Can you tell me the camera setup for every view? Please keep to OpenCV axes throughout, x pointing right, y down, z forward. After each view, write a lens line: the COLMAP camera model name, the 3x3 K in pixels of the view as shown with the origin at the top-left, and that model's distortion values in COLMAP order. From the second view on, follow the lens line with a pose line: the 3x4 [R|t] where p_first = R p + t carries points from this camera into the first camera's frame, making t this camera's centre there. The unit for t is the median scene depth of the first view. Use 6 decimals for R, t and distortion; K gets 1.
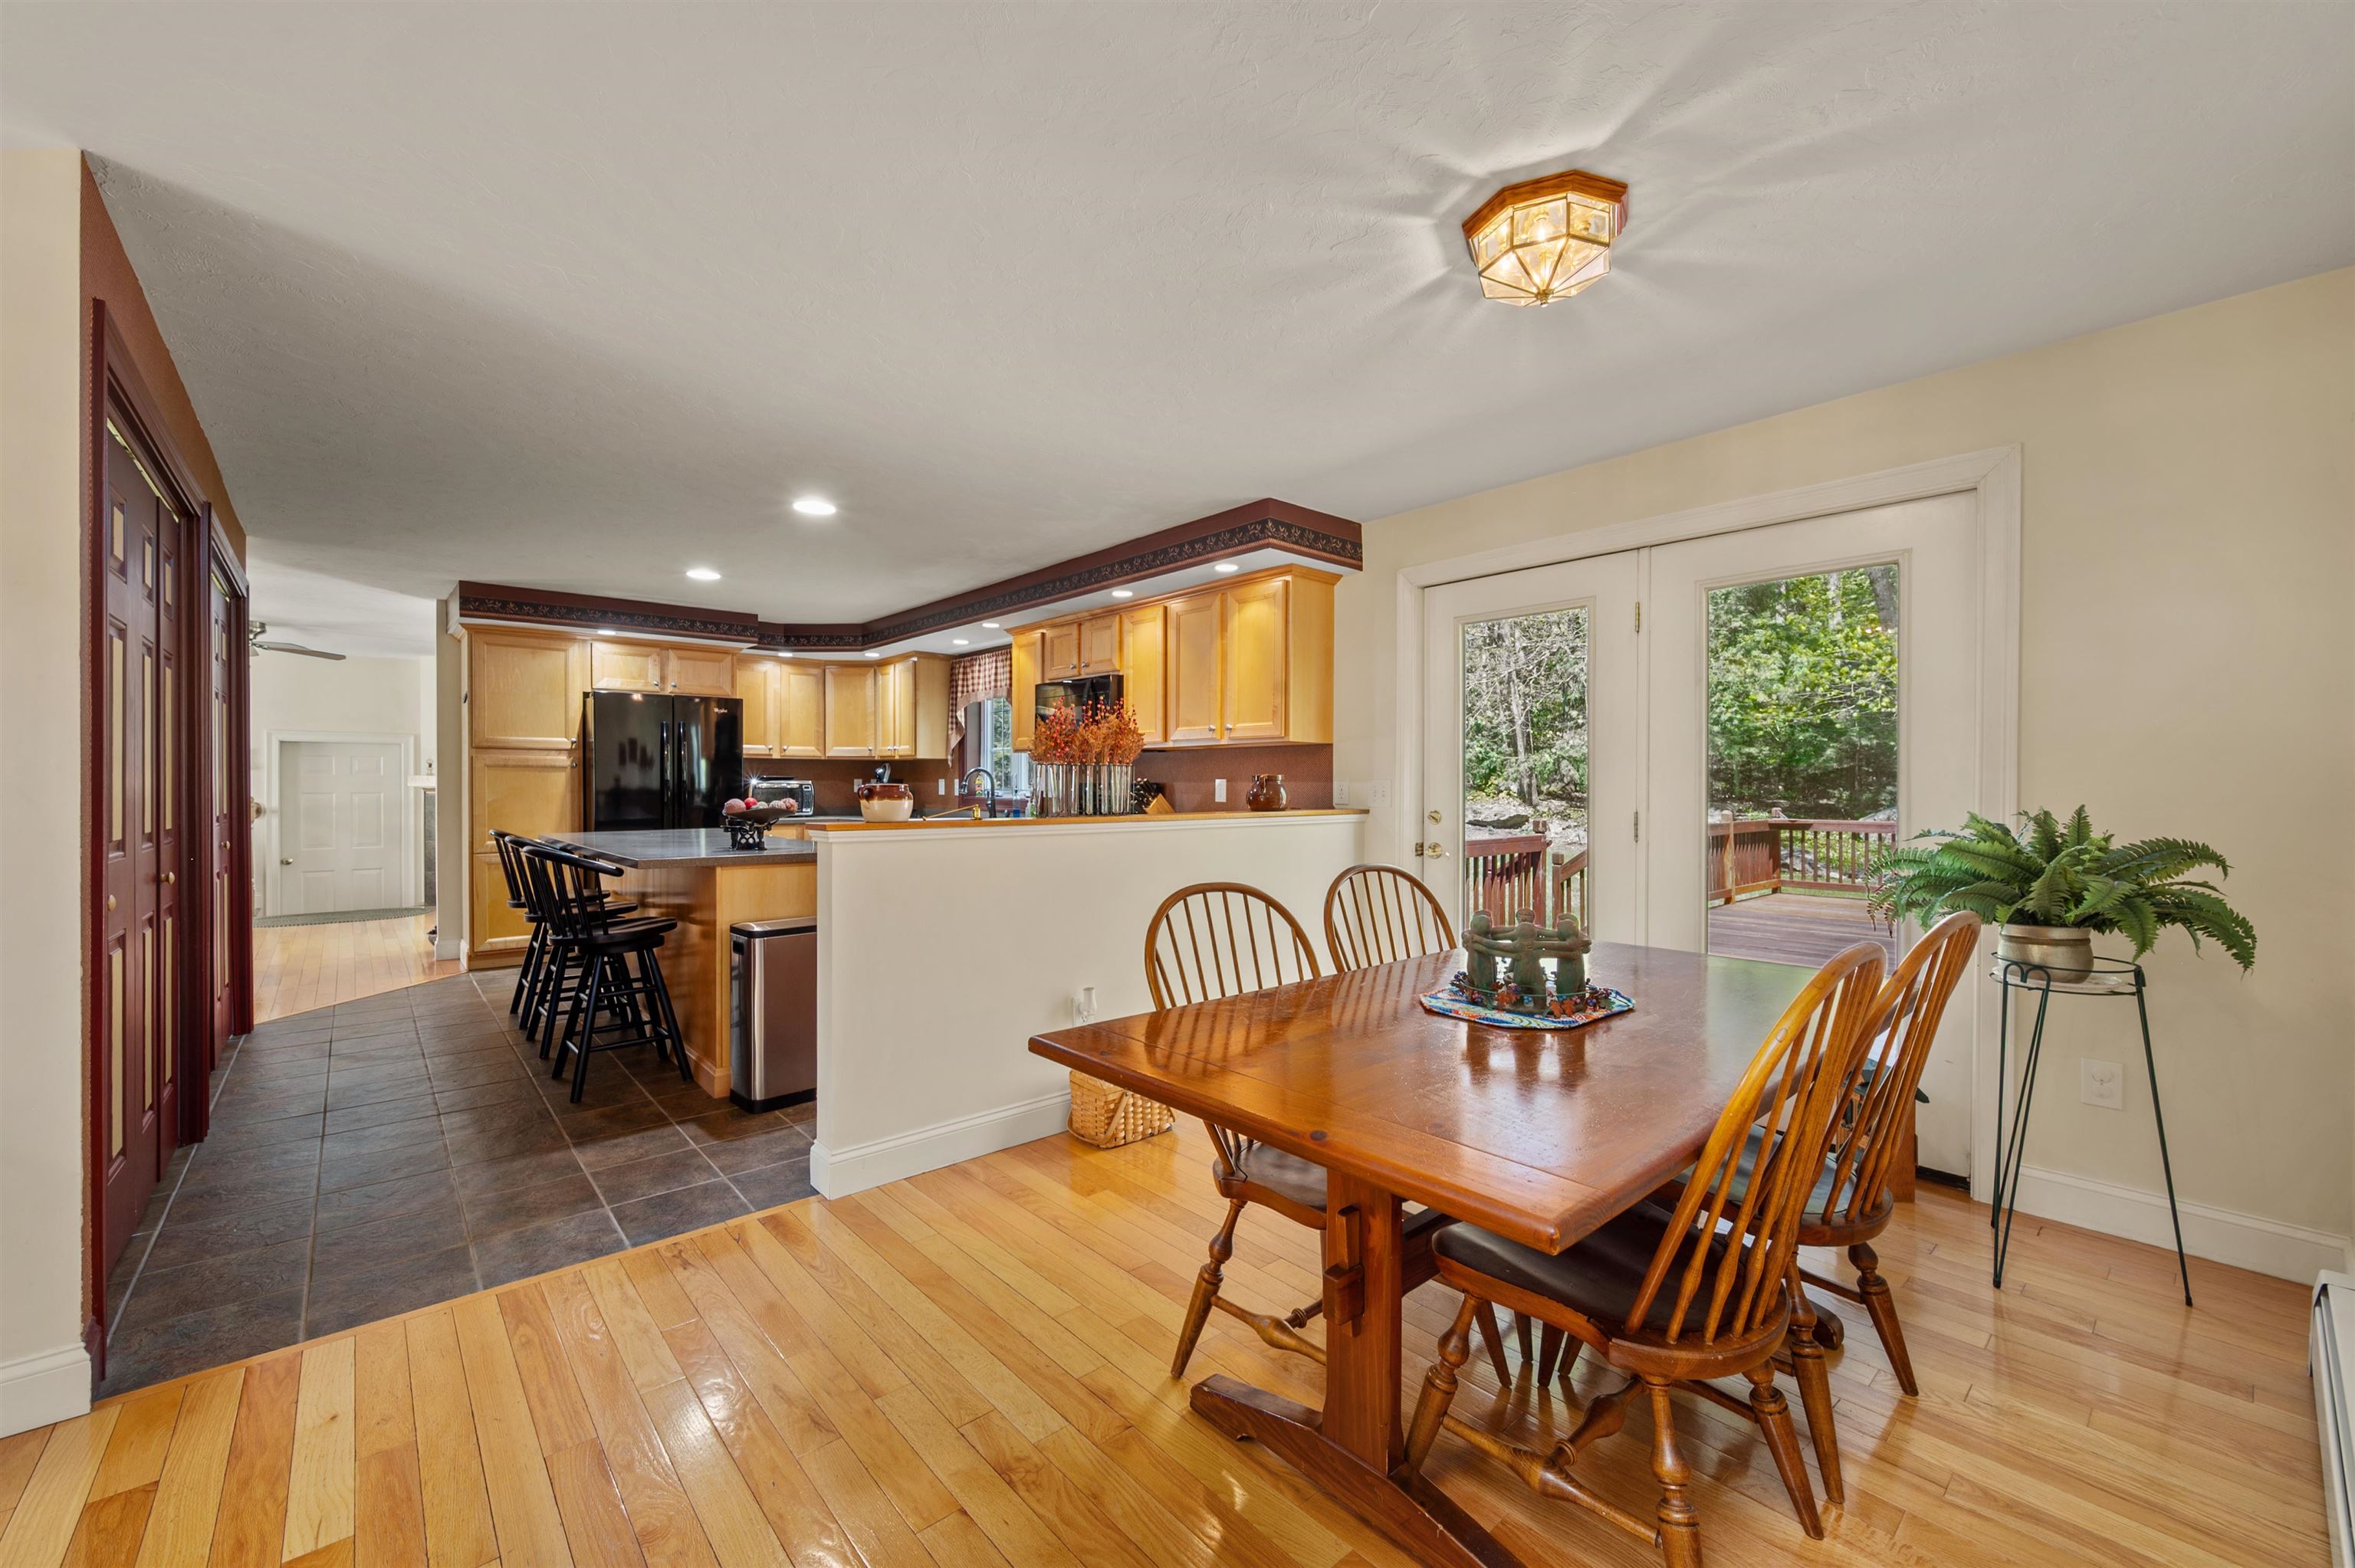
lens RADIAL K [[958.3, 0, 1172.5], [0, 958.3, 792.4], [0, 0, 1]] dist [-0.002862, 0.000120]
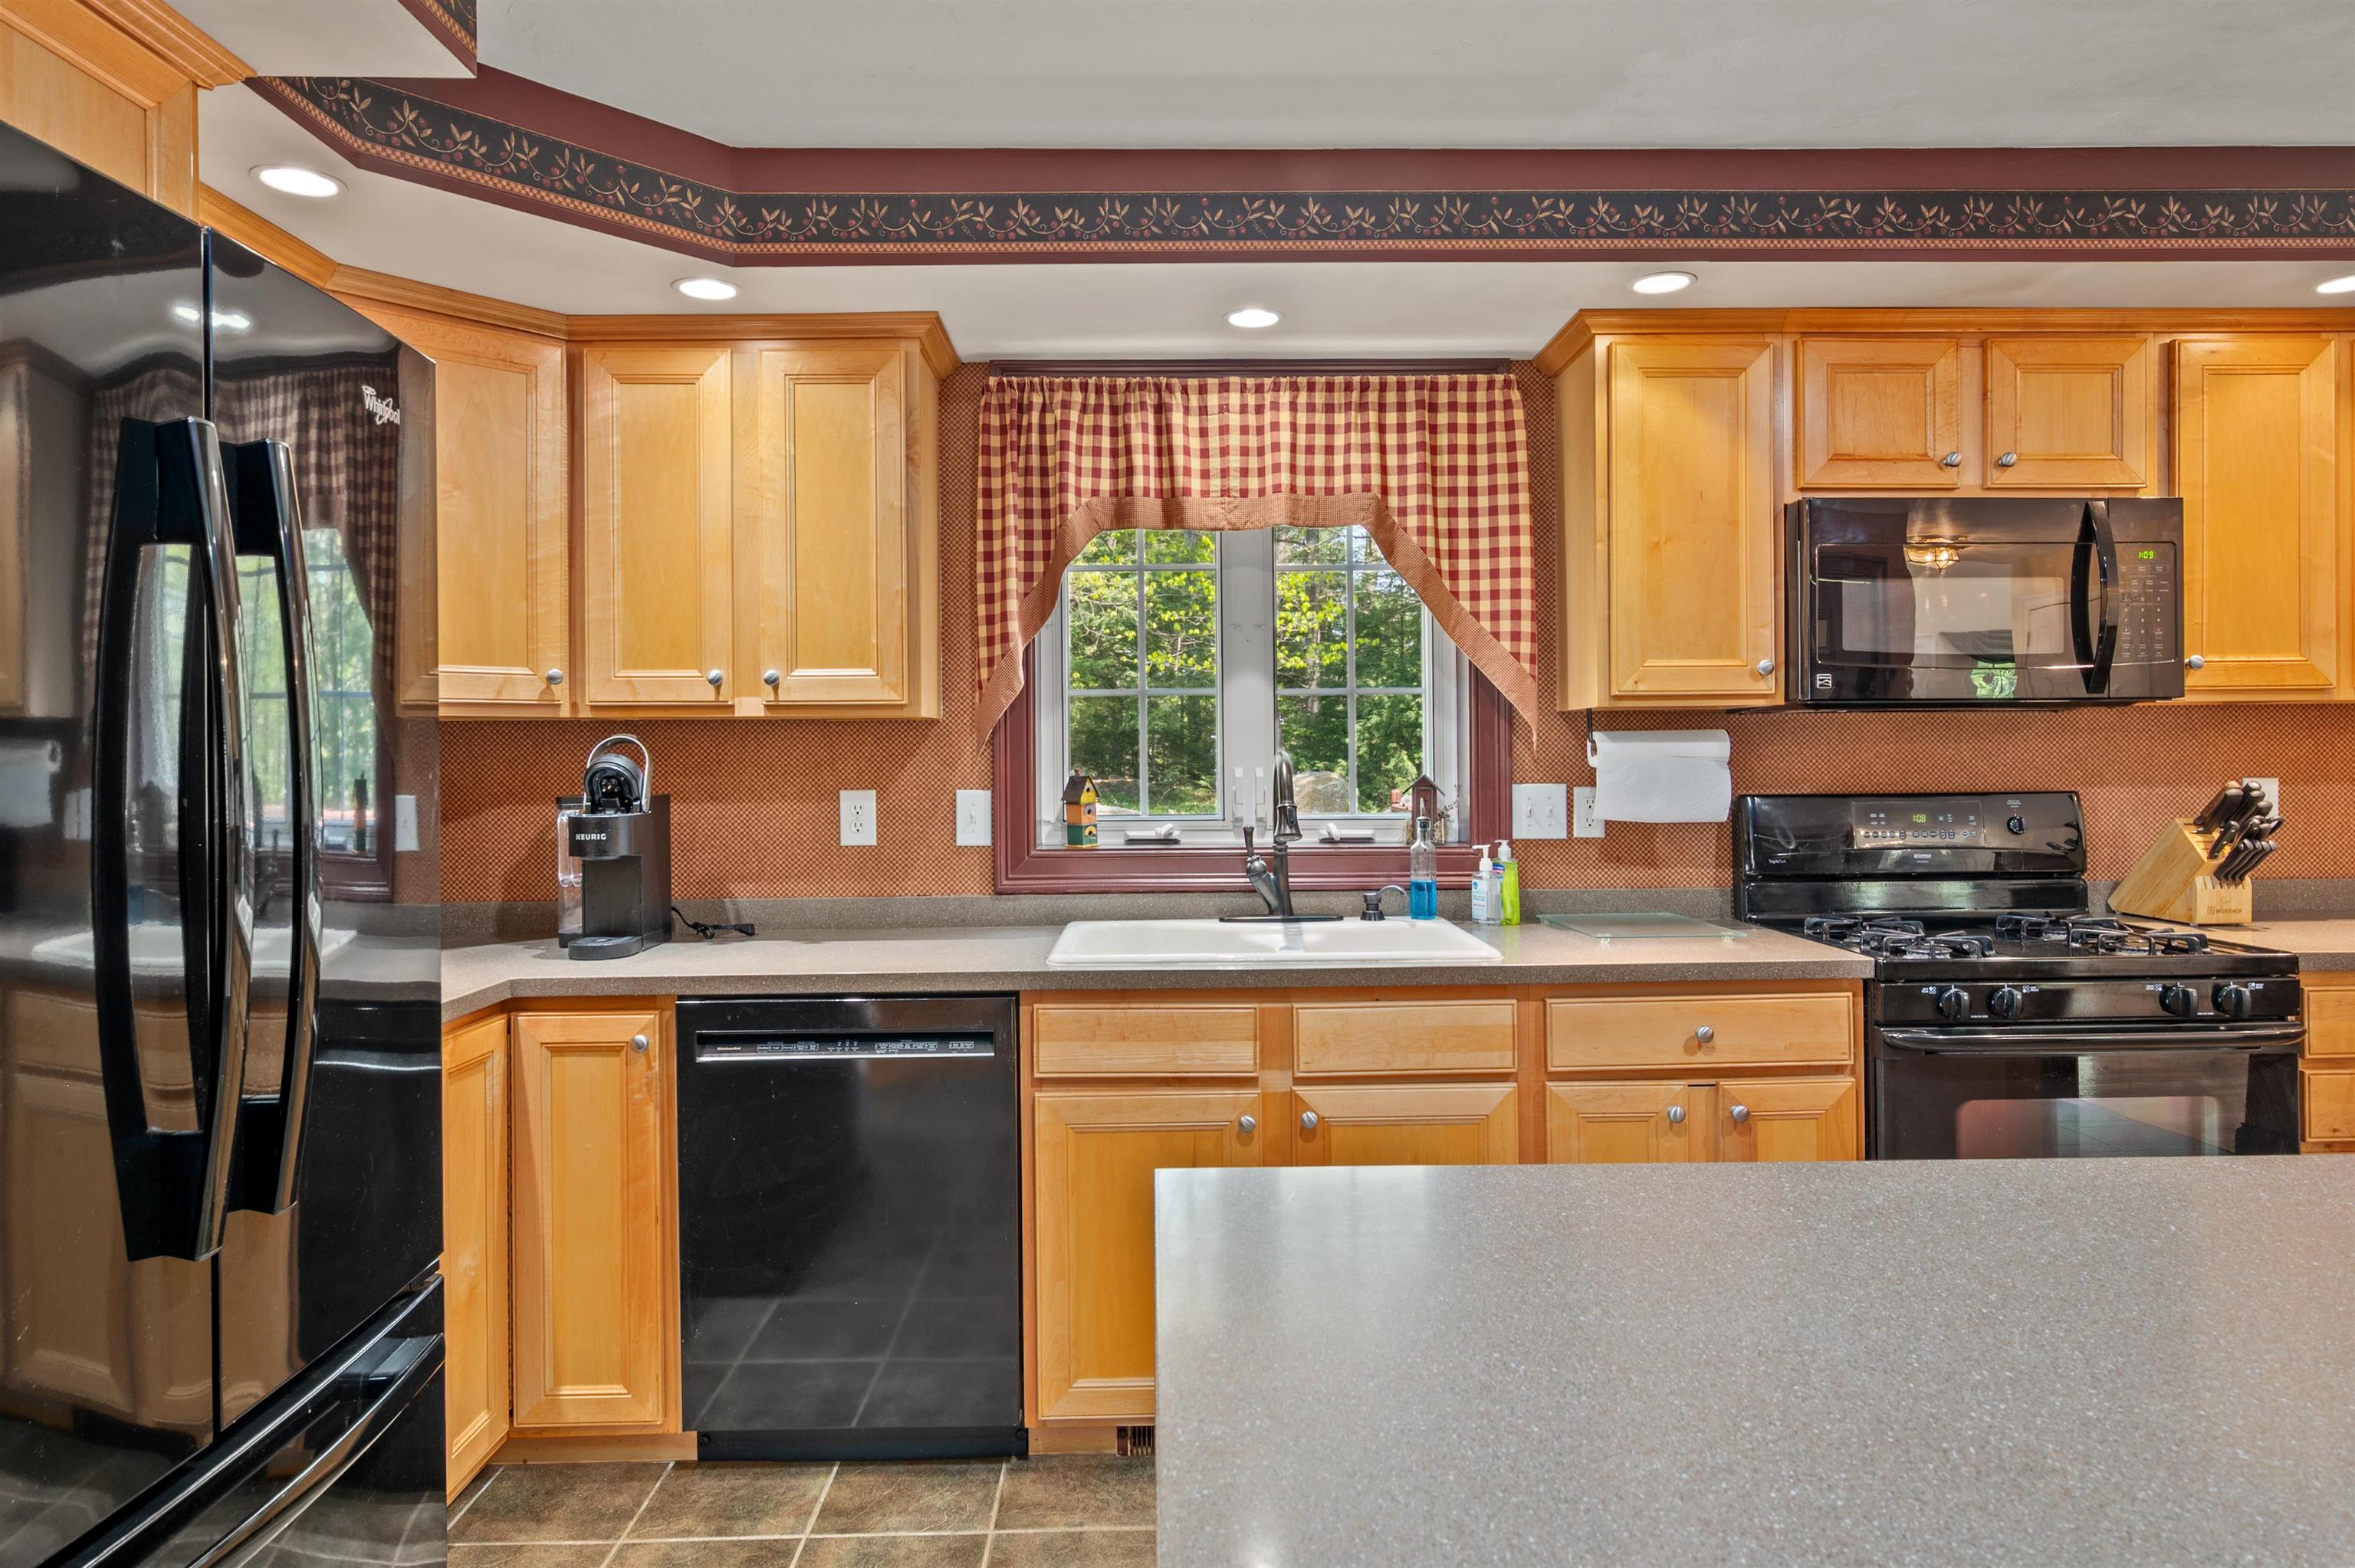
lens RADIAL K [[1416.4, 0, 1169.5], [0, 1416.4, 751.2], [0, 0, 1]] dist [0.001528, -0.001616]
pose [[0.639122, -0.010711, 0.769031, -0.532516], [0.017743, 0.999842, -0.000819, -0.024275], [-0.768901, 0.014168, 0.639211, 0.697389]]
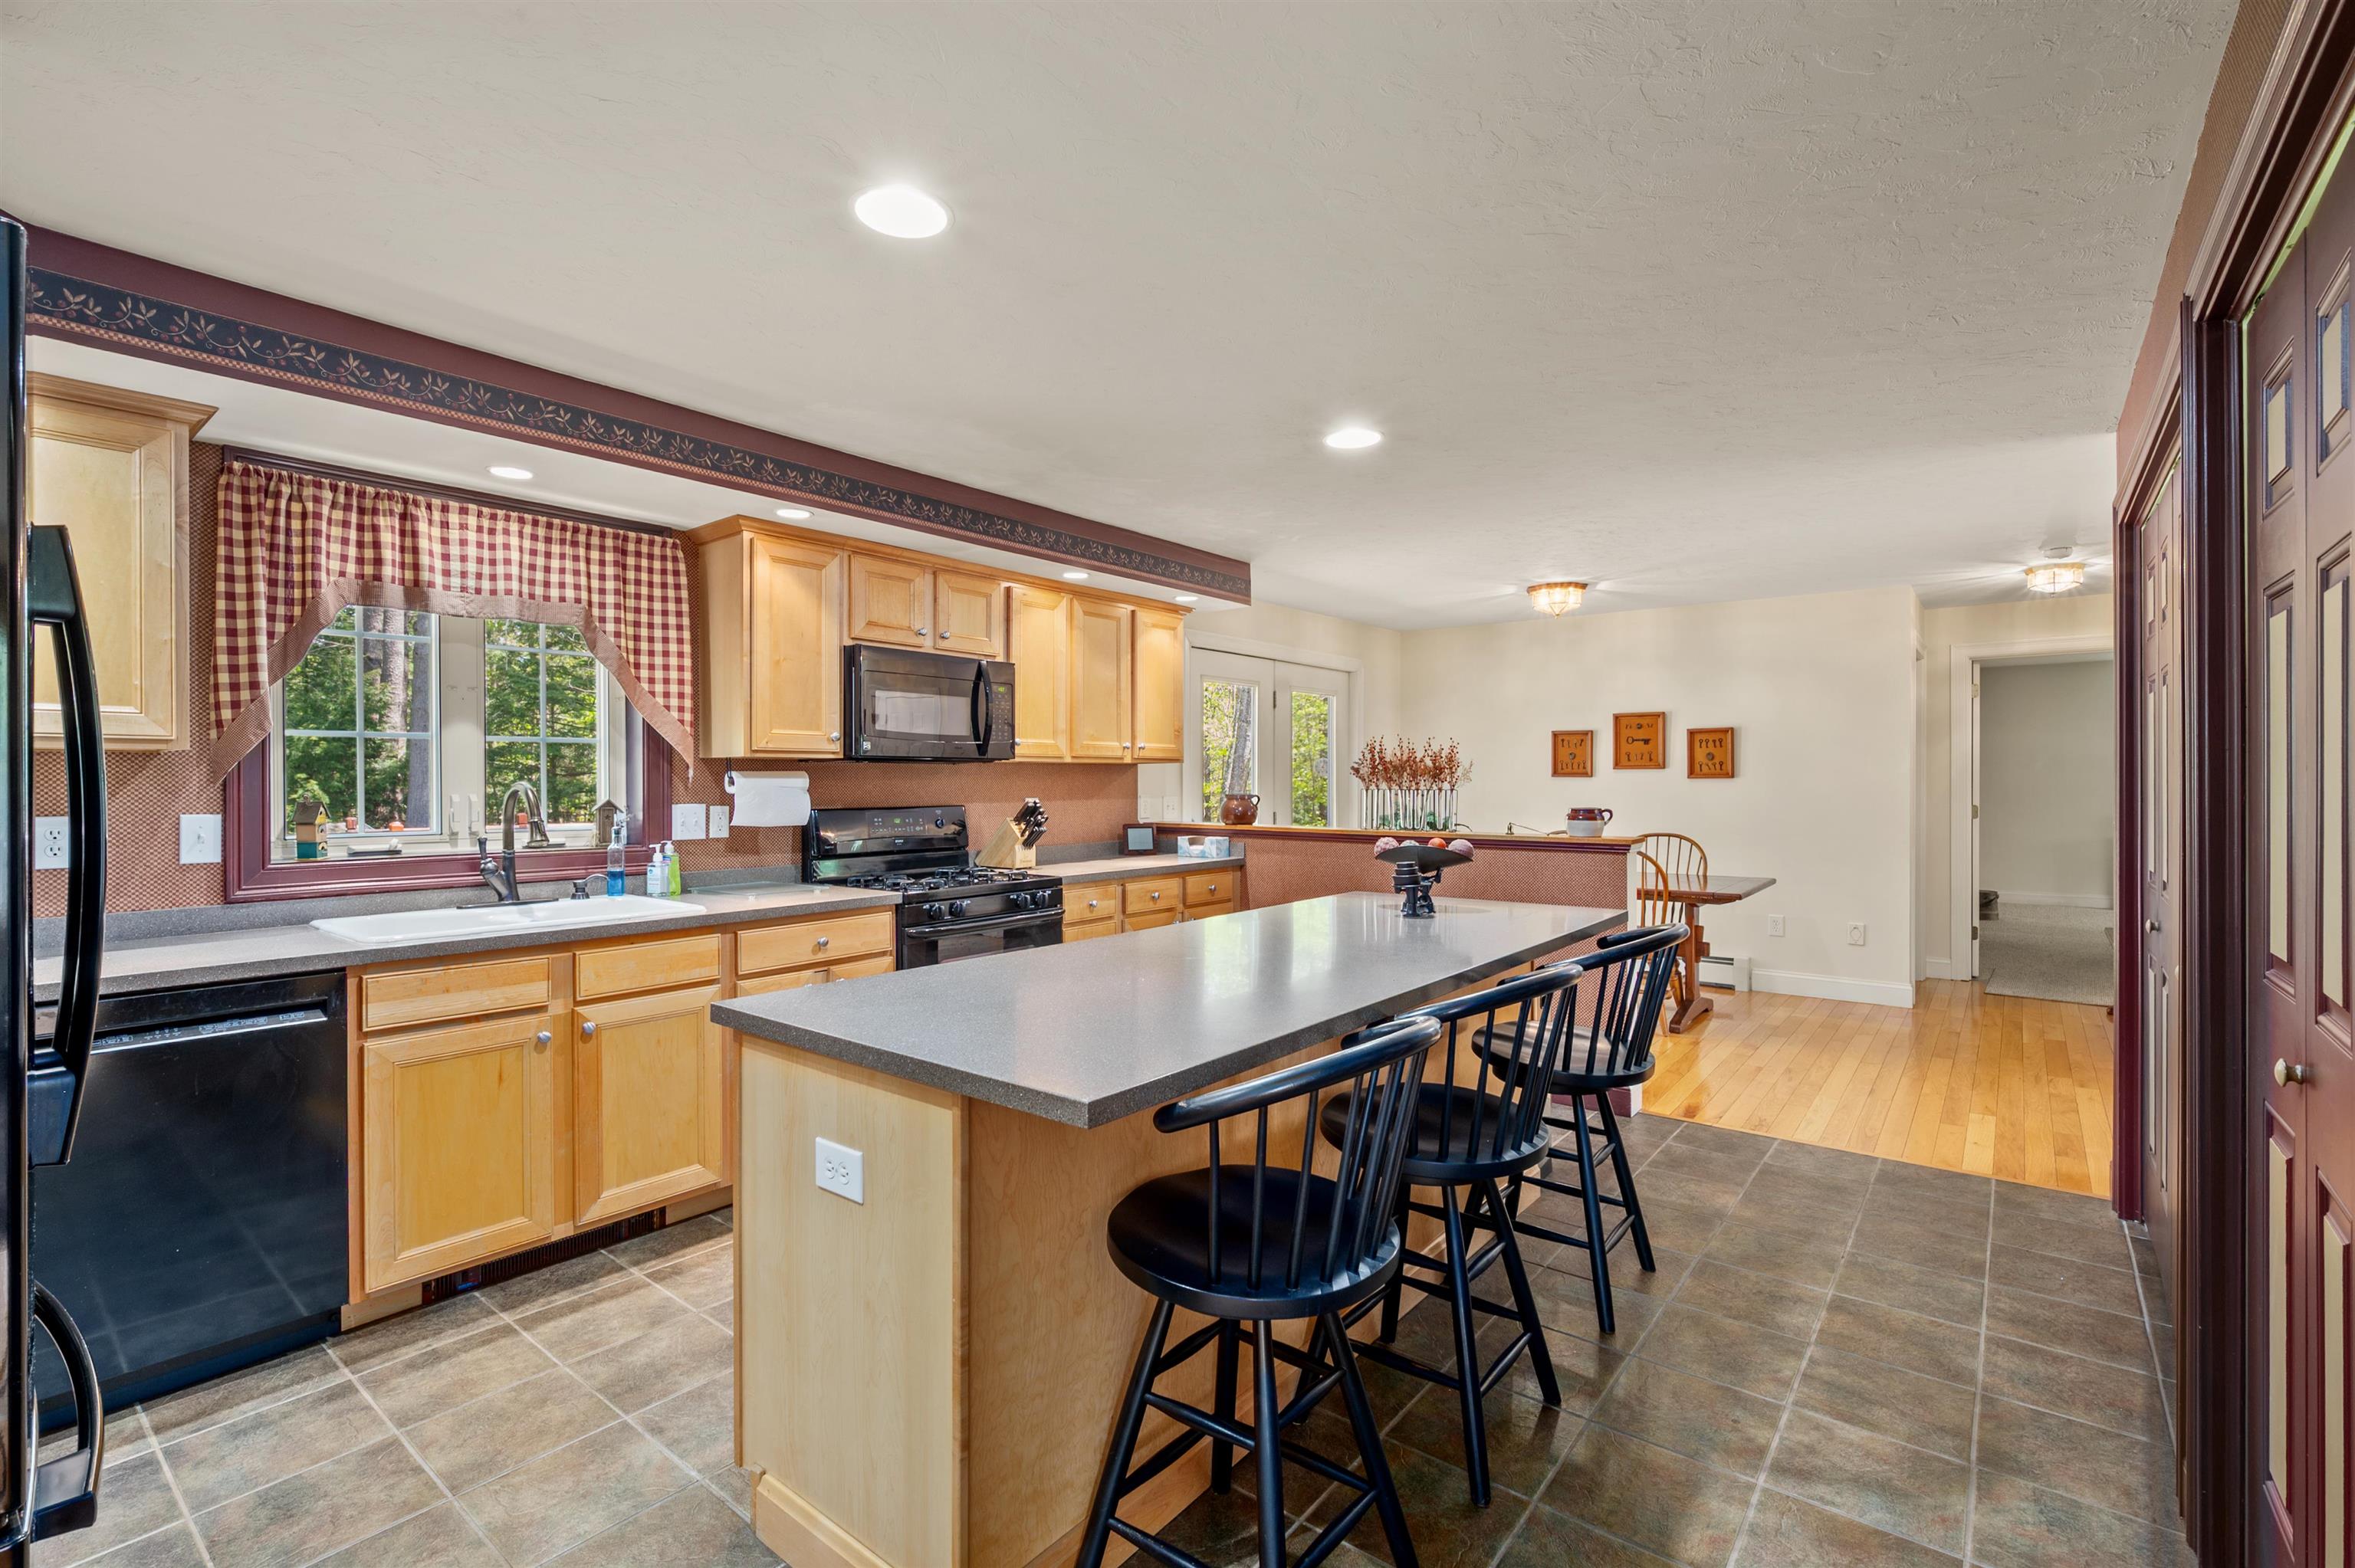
lens RADIAL K [[1063.7, 0, 1194.4], [0, 1063.7, 779.1], [0, 0, 1]] dist [-0.003790, 0.000474]
pose [[-0.201291, -0.004251, 0.979522, -0.675194], [0.007634, 0.999953, 0.005909, -0.025738], [-0.979502, 0.008667, -0.201249, 0.754926]]
